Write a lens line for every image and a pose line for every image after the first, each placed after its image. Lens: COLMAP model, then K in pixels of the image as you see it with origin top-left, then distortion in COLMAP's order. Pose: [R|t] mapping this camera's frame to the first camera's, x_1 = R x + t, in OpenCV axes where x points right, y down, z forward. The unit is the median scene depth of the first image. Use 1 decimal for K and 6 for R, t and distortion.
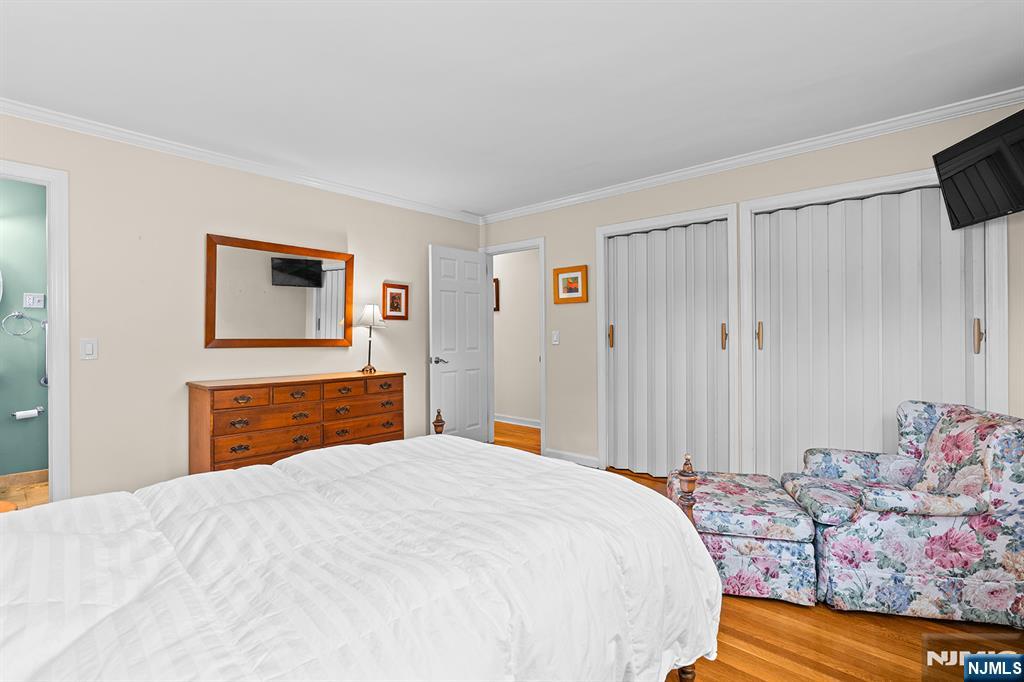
lens RADIAL K [[467.3, 0, 512.5], [0, 467.3, 337.7], [0, 0, 1]] dist [-0.007219, 0.002562]
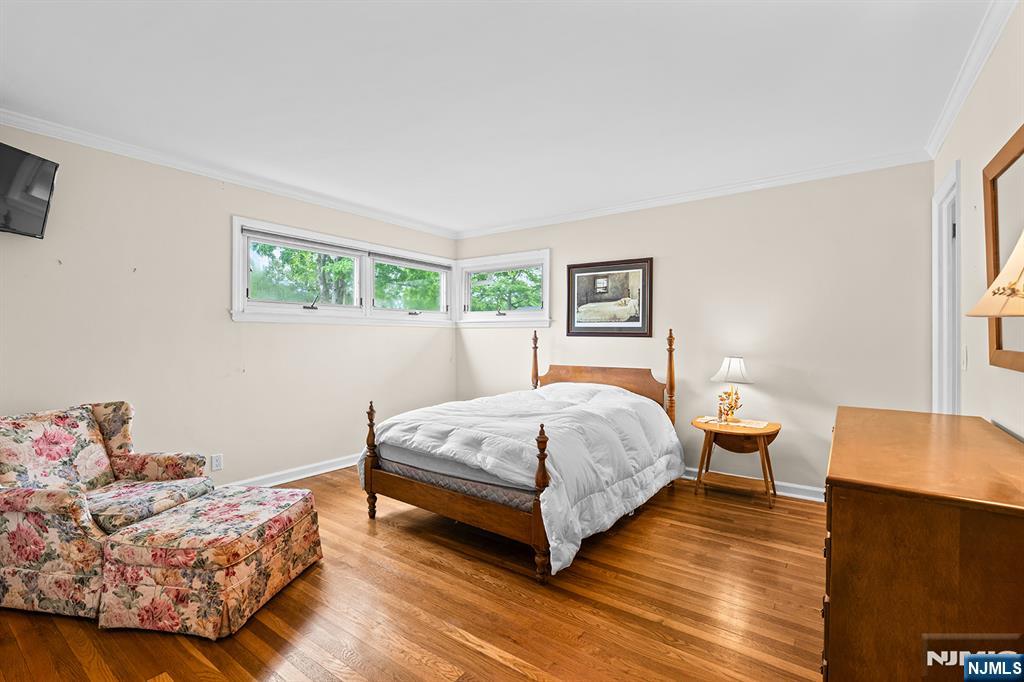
lens RADIAL K [[467.3, 0, 510.8], [0, 467.3, 338.1], [0, 0, 1]] dist [-0.007219, 0.002562]
pose [[-0.992939, -0.000513, -0.118627, 0.011348], [-0.000234, 0.999997, -0.002366, -0.014085], [0.118628, -0.002322, -0.992936, 2.102475]]
